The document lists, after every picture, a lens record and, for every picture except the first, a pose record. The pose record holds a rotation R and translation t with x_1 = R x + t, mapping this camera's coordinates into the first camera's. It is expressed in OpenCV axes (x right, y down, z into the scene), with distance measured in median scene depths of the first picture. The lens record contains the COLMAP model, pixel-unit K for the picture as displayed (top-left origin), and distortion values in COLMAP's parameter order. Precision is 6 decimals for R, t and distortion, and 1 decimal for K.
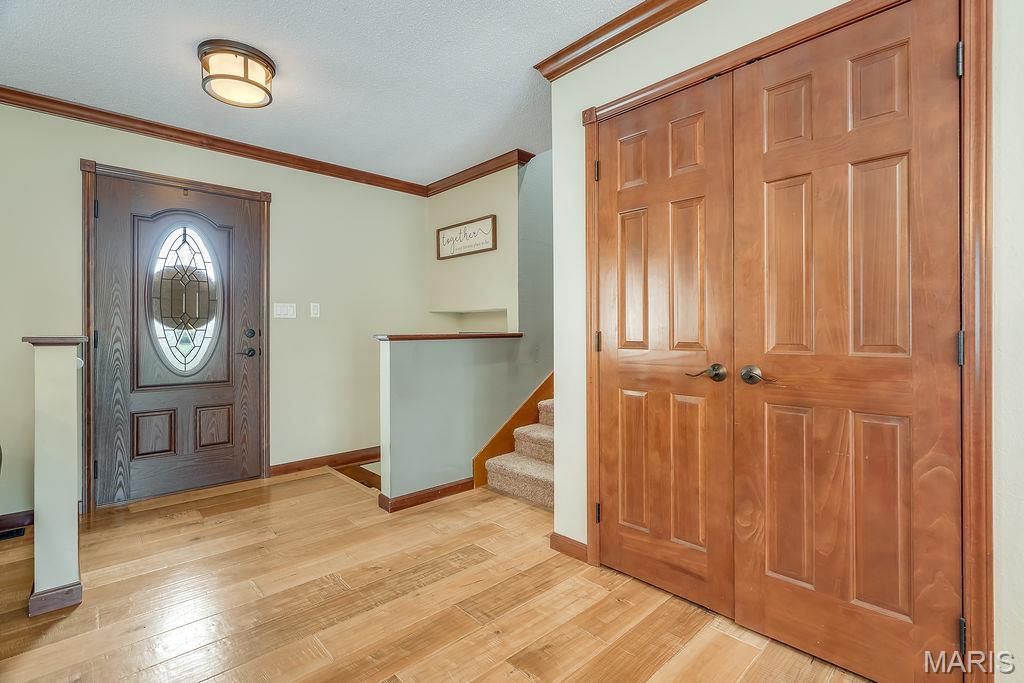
lens RADIAL K [[466.0, 0, 513.4], [0, 466.0, 326.7], [0, 0, 1]] dist [-0.011713, 0.004434]
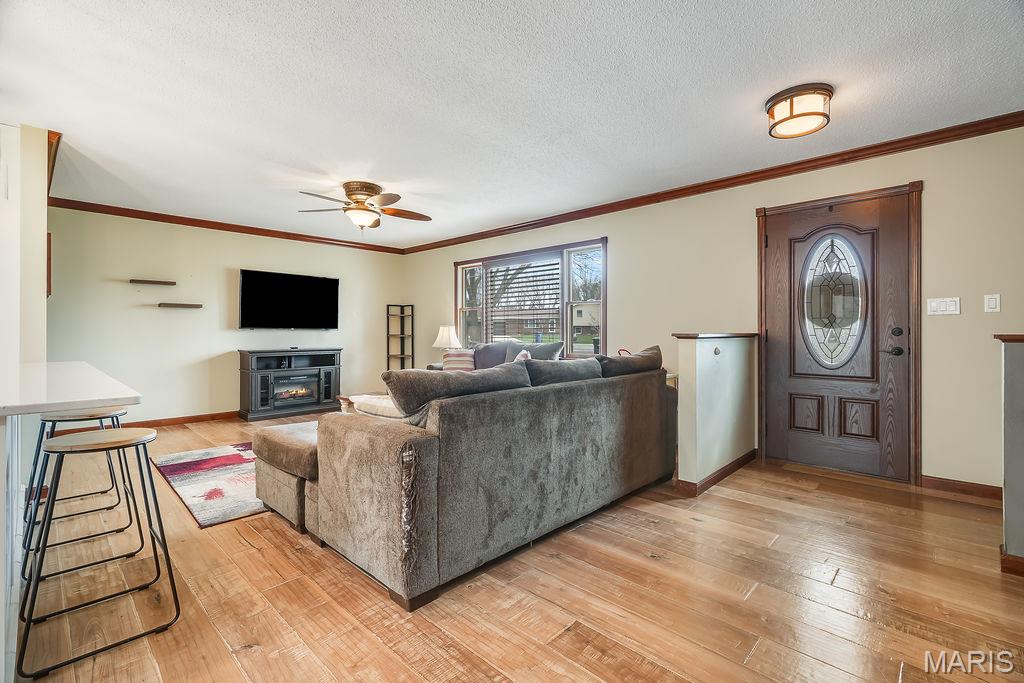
lens RADIAL K [[466.0, 0, 522.2], [0, 466.0, 324.0], [0, 0, 1]] dist [-0.011713, 0.004434]
pose [[0.065464, -0.014321, -0.997752, 0.404533], [0.010626, 0.999850, -0.013654, 0.002808], [0.997798, -0.009708, 0.065606, 0.171431]]
